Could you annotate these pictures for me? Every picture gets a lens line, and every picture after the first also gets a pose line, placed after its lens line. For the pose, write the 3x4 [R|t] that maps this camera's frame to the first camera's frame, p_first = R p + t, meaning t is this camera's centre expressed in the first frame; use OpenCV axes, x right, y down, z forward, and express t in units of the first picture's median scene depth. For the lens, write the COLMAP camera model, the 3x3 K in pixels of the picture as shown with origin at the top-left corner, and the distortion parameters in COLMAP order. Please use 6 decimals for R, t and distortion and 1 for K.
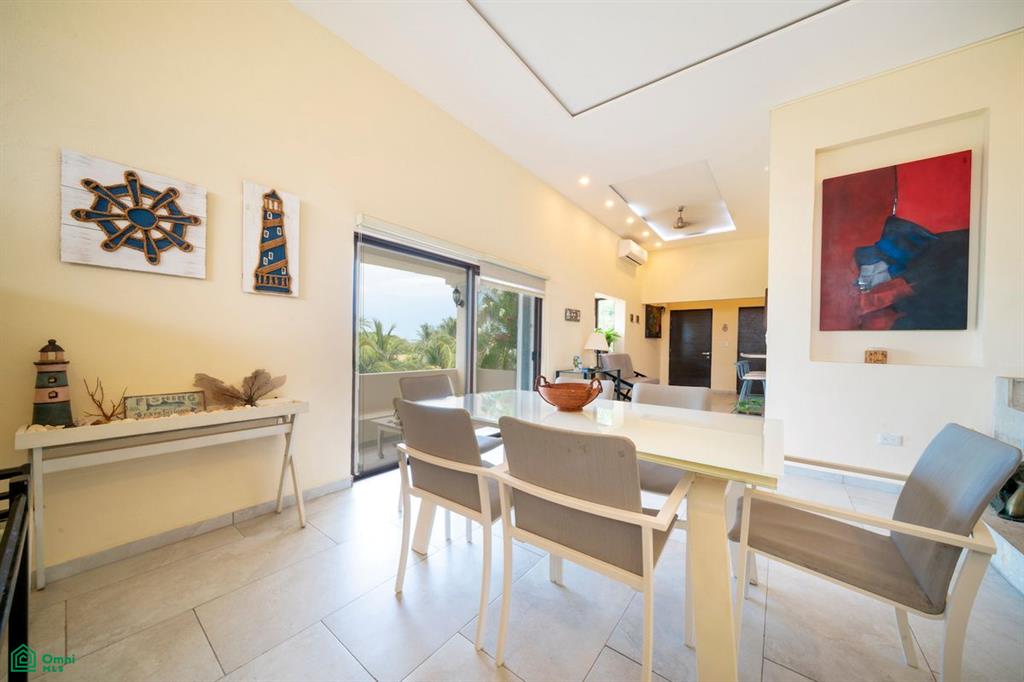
lens RADIAL K [[349.3, 0, 511.6], [0, 349.3, 348.7], [0, 0, 1]] dist [-0.002041, -0.000041]
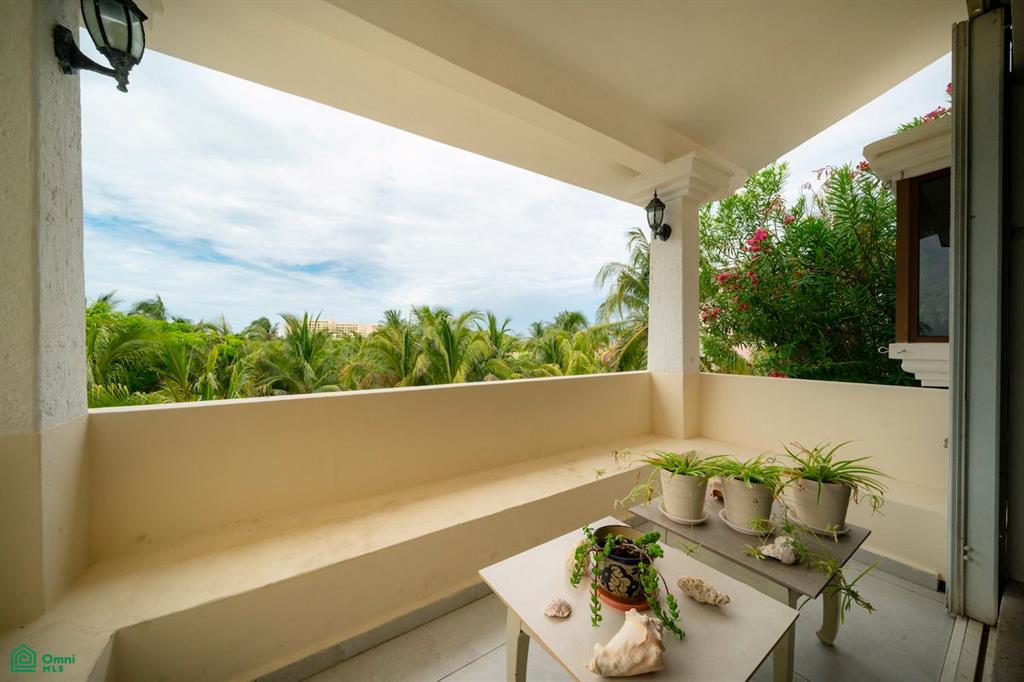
lens RADIAL K [[349.3, 0, 511.1], [0, 349.3, 344.7], [0, 0, 1]] dist [-0.002041, -0.000041]
pose [[0.951619, -0.004354, -0.307249, -0.044428], [0.002516, 0.999976, -0.006379, 0.004899], [0.307269, 0.005298, 0.951608, 0.121107]]
